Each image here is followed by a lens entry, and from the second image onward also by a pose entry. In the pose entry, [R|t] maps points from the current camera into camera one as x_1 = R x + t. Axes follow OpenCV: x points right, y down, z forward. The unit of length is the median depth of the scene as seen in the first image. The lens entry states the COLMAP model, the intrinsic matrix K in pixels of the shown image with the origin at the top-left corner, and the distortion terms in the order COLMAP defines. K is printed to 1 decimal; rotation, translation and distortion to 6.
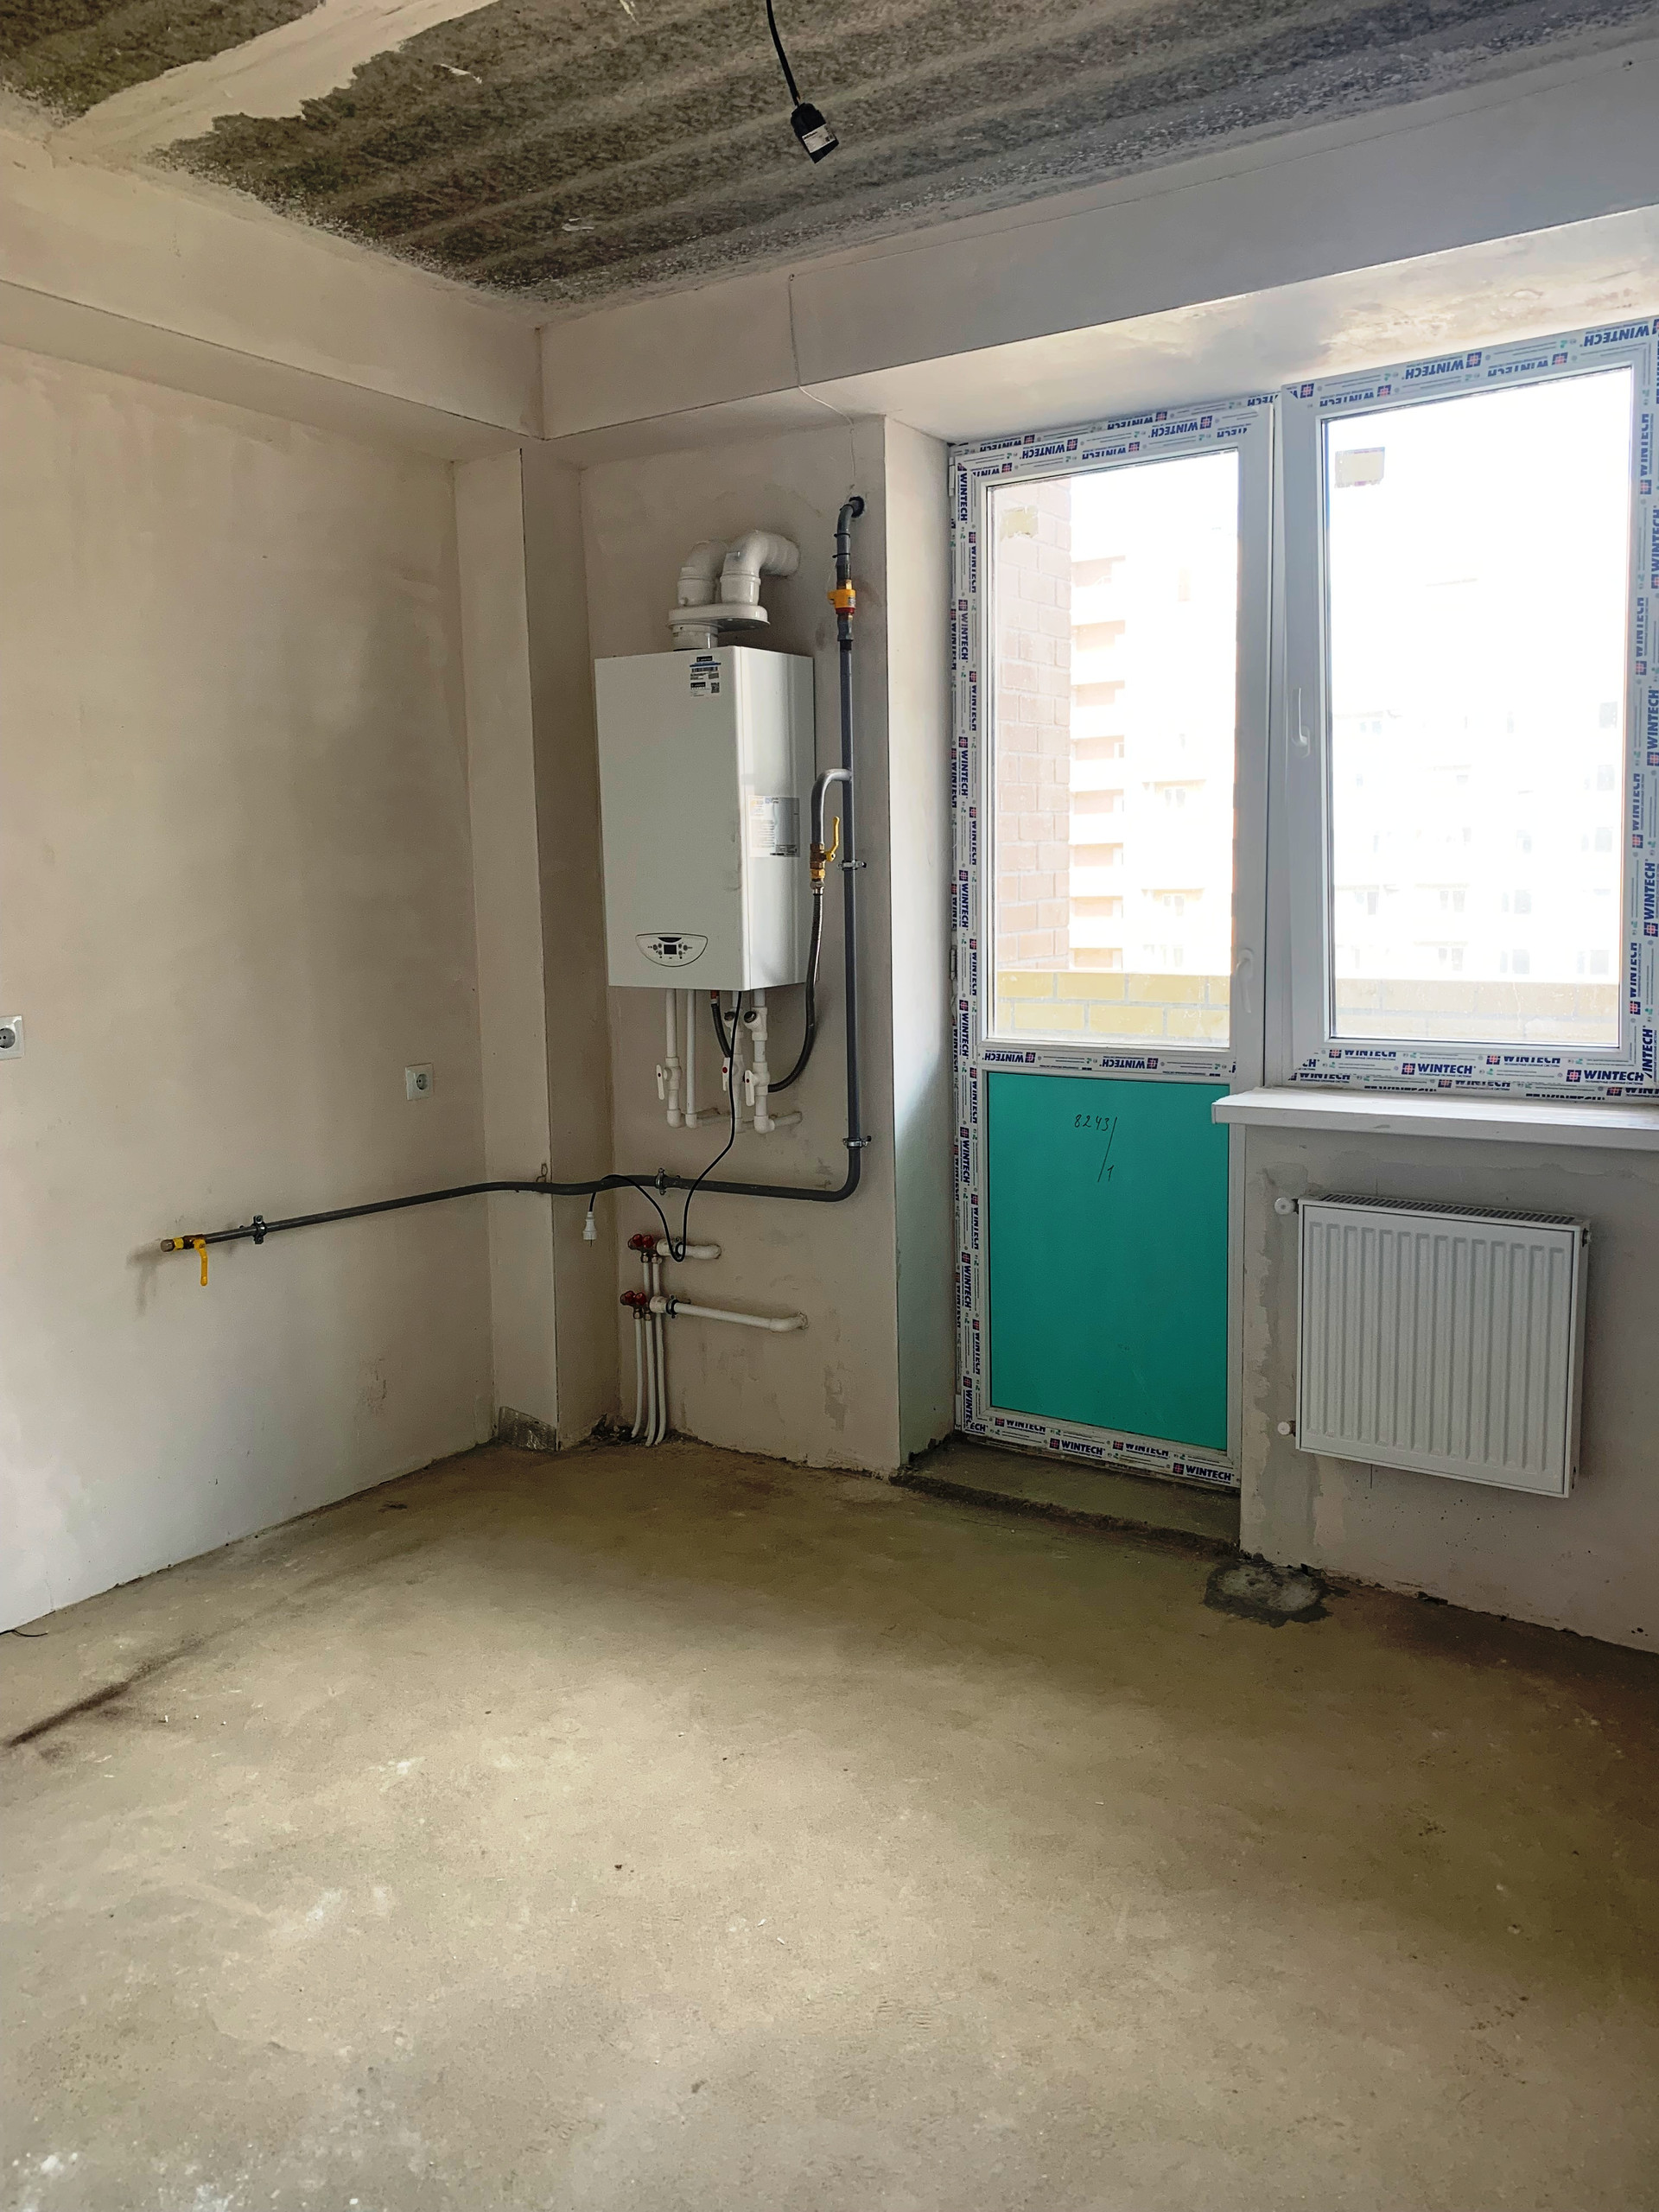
lens RADIAL K [[1848.1, 0, 808.3], [0, 1848.1, 1101.0], [0, 0, 1]] dist [0.037584, 0.001807]
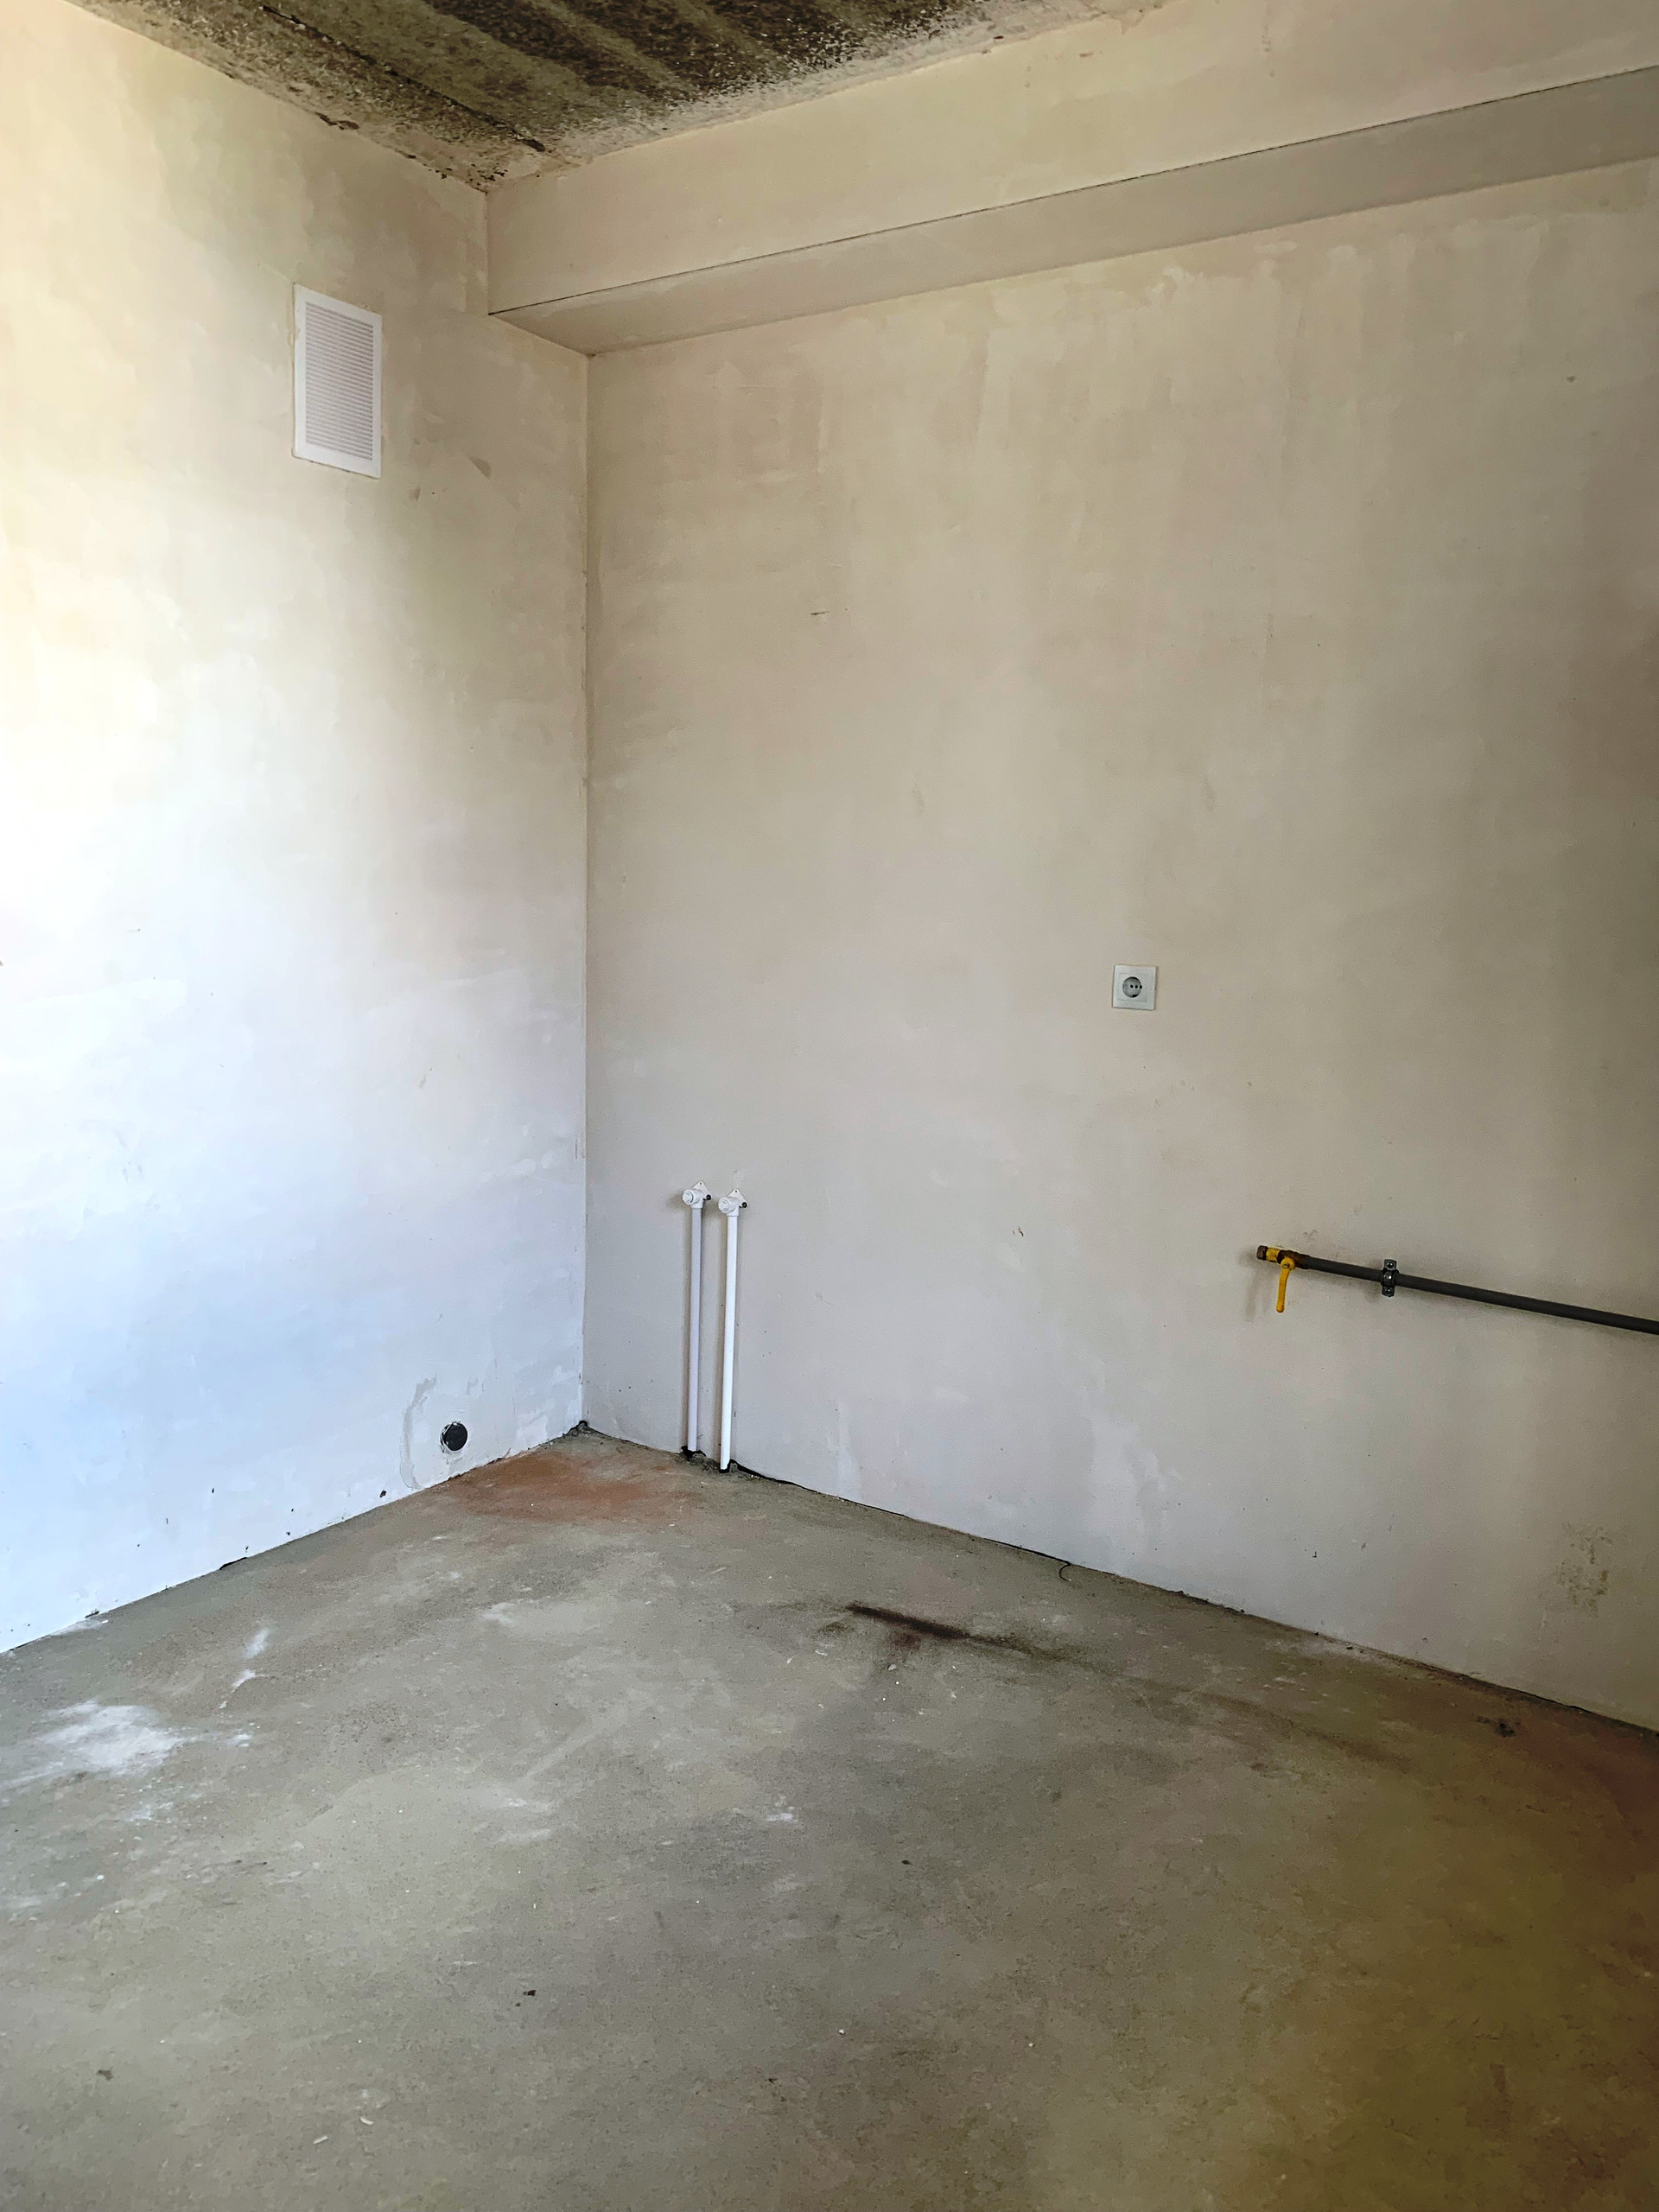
lens RADIAL K [[1704.9, 0, 815.2], [0, 1704.9, 1103.0], [0, 0, 1]] dist [0.047757, -0.049760]
pose [[-0.041646, 0.161117, -0.986056, 0.417070], [-0.144341, 0.975589, 0.165503, -0.087609], [0.988651, 0.149221, -0.017374, 0.764024]]
